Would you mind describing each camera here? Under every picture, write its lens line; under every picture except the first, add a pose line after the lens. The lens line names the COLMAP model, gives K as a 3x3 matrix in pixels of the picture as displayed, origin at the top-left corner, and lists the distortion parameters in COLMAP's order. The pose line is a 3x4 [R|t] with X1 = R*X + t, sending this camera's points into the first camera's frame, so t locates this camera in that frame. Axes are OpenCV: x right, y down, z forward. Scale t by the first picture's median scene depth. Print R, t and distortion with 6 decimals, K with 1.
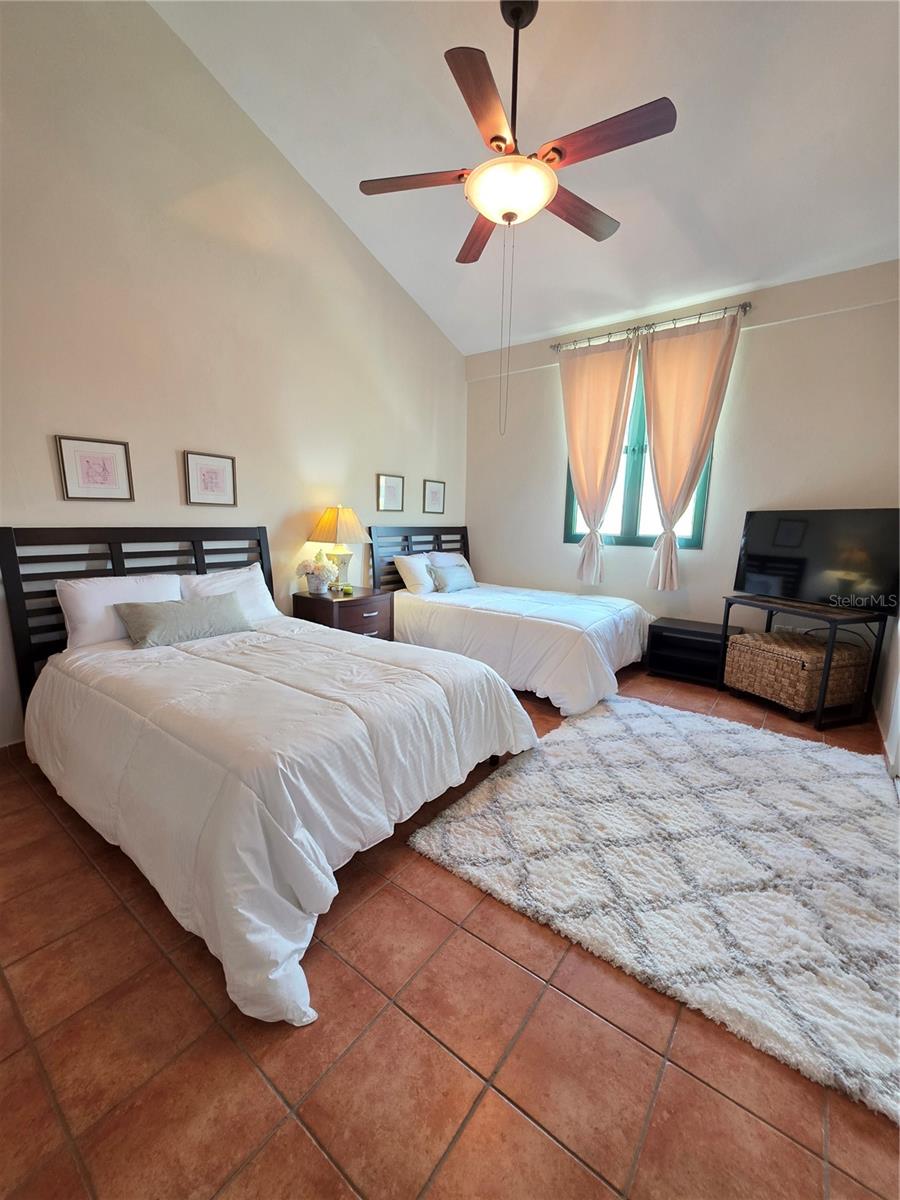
lens RADIAL K [[477.6, 0, 445.9], [0, 477.6, 604.7], [0, 0, 1]] dist [-0.004088, -0.000508]
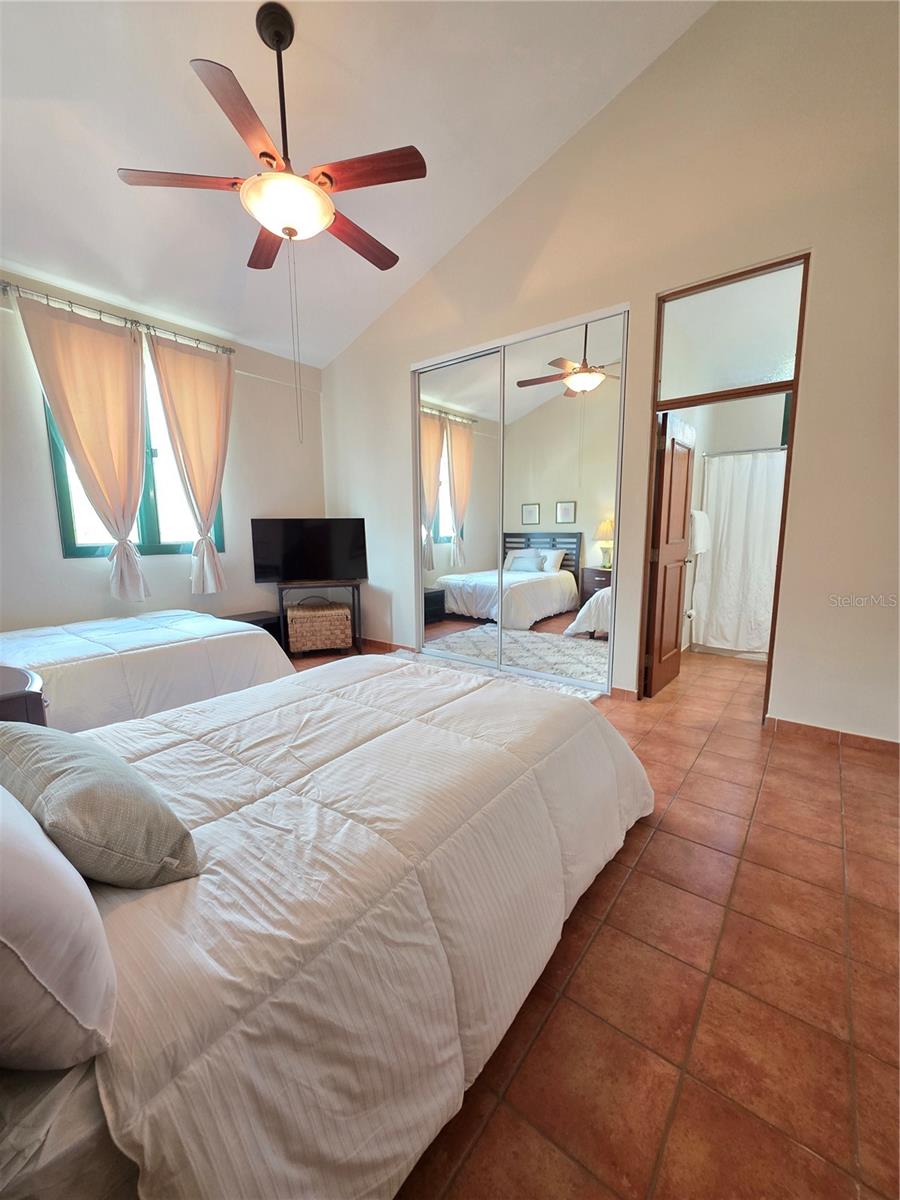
lens RADIAL K [[477.6, 0, 445.9], [0, 477.6, 604.7], [0, 0, 1]] dist [-0.004088, -0.000508]
pose [[0.016647, -0.167379, 0.985752, -0.974977], [0.177693, 0.970690, 0.161821, -0.137417], [-0.983945, 0.172468, 0.045901, 0.736720]]
